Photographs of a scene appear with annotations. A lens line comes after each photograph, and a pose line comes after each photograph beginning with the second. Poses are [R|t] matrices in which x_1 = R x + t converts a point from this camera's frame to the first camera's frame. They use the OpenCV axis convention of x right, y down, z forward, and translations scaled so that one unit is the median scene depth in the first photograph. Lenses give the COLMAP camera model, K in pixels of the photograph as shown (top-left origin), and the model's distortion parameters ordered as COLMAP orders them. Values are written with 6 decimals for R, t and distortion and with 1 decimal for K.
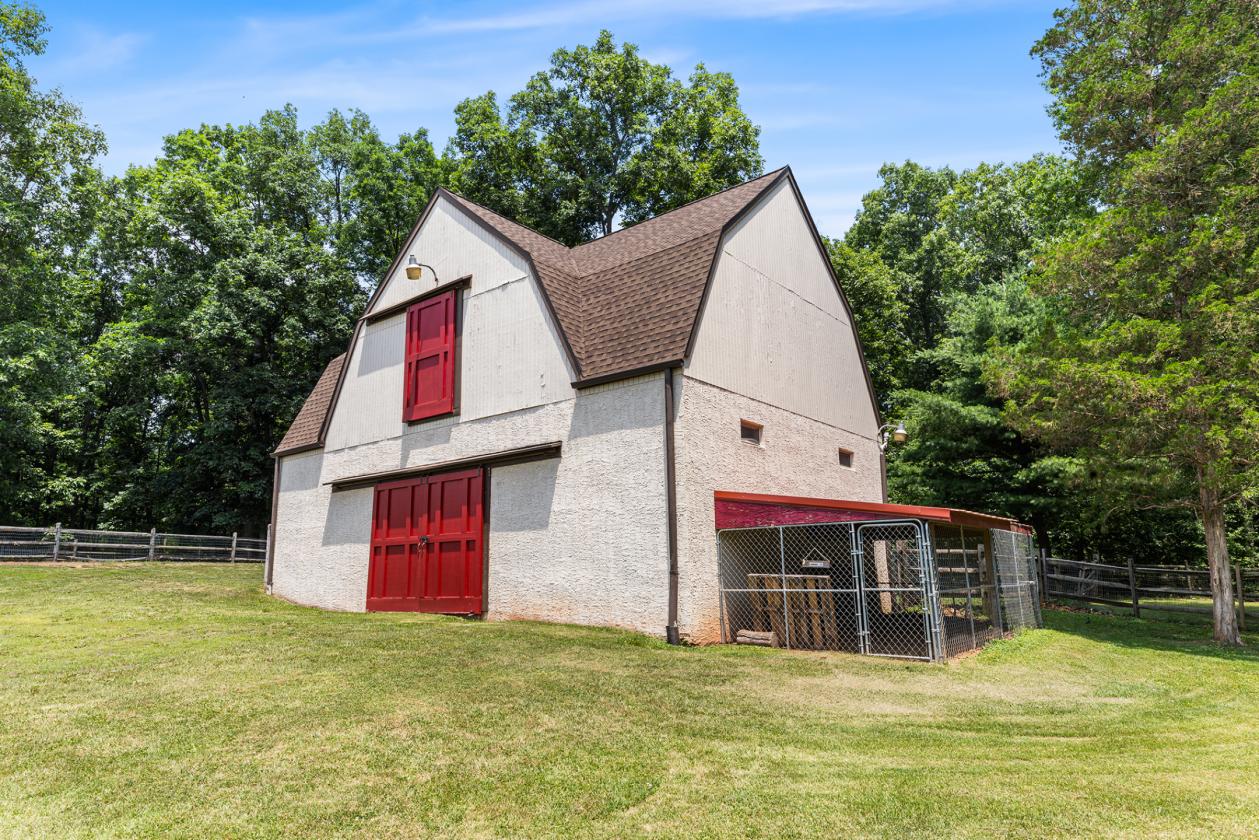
lens RADIAL K [[777.7, 0, 629.5], [0, 777.7, 420.0], [0, 0, 1]] dist [0.002226, 0.000393]
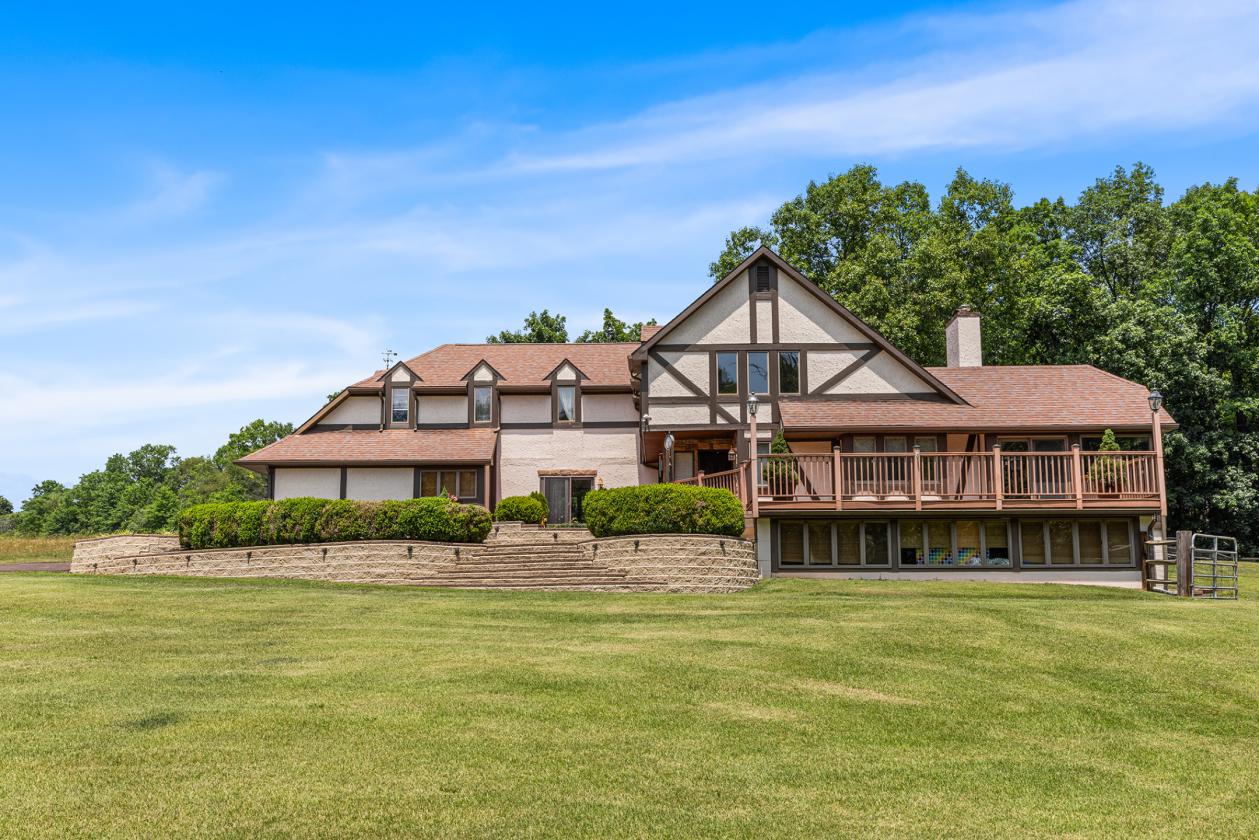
lens RADIAL K [[1004.2, 0, 631.0], [0, 1004.2, 476.2], [0, 0, 1]] dist [0.005856, 0.000206]
pose [[0.871162, -0.043590, -0.489057, -0.935593], [0.082144, 0.994952, 0.057643, -0.303605], [0.484076, -0.090389, 0.870345, -2.028498]]
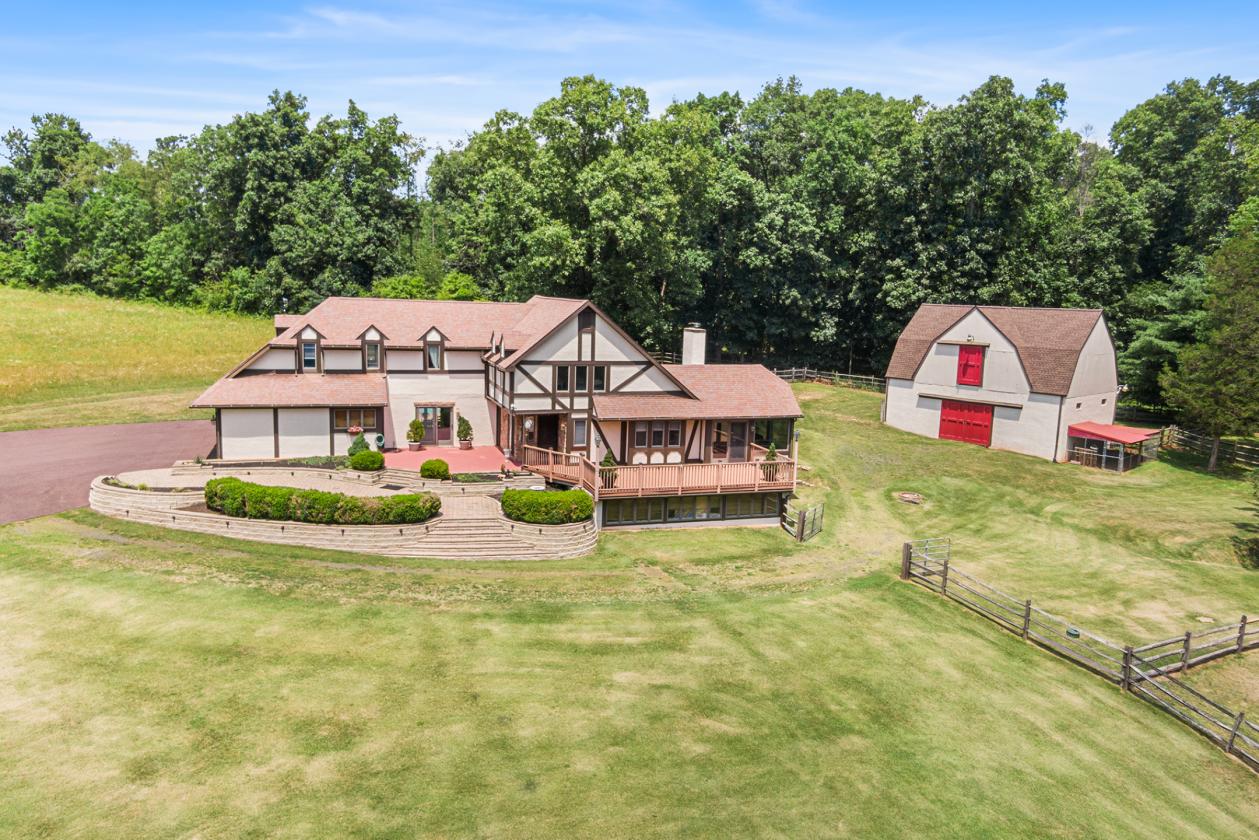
lens RADIAL K [[889.3, 0, 636.6], [0, 889.3, 422.5], [0, 0, 1]] dist [0.048078, -0.100548]
pose [[0.985028, 0.070859, -0.157156, -1.029684], [-0.012679, 0.938929, 0.343877, -1.120866], [0.171925, -0.336736, 0.925770, -2.742396]]
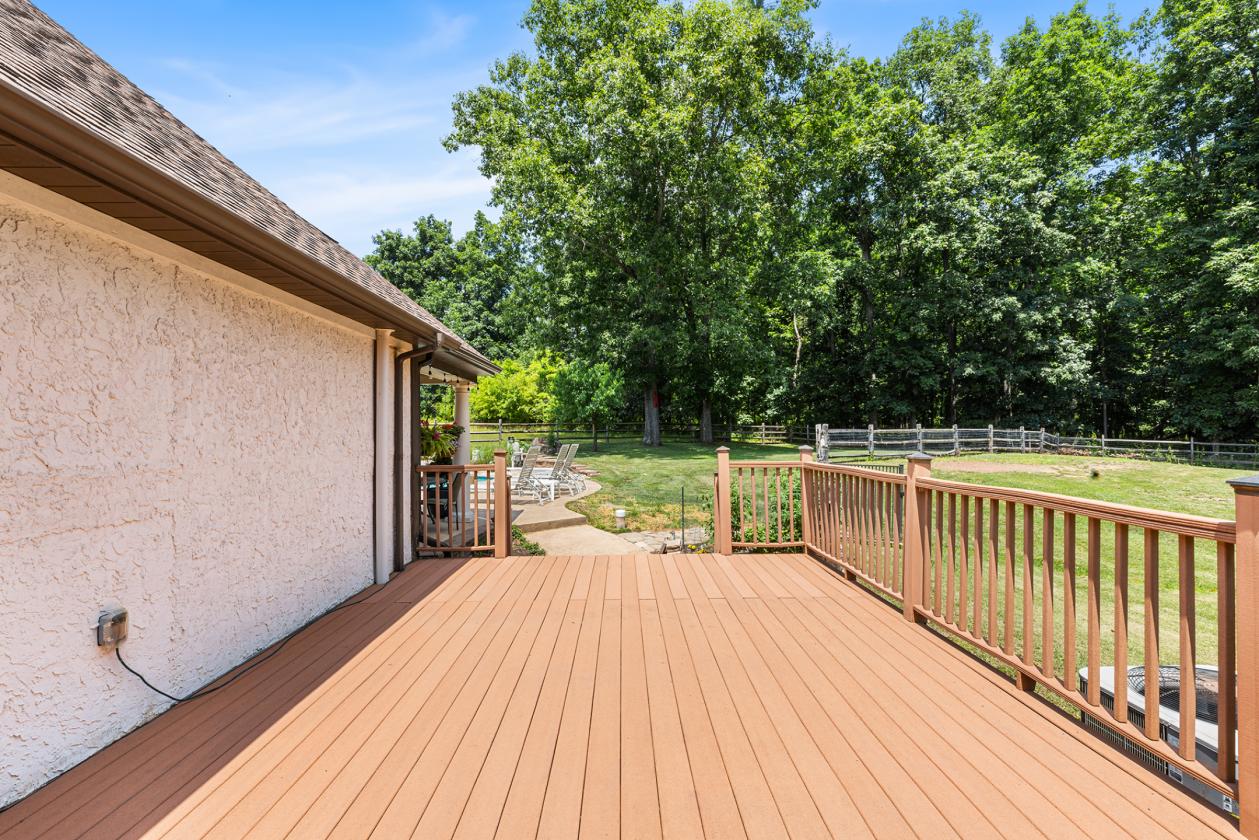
lens RADIAL K [[601.2, 0, 607.1], [0, 601.2, 424.7], [0, 0, 1]] dist [0.003097, 0.000360]
pose [[0.883593, -0.000040, -0.468257, -1.242690], [0.091442, 0.980762, 0.172466, -0.121264], [0.459241, -0.195208, 0.866597, -0.029951]]
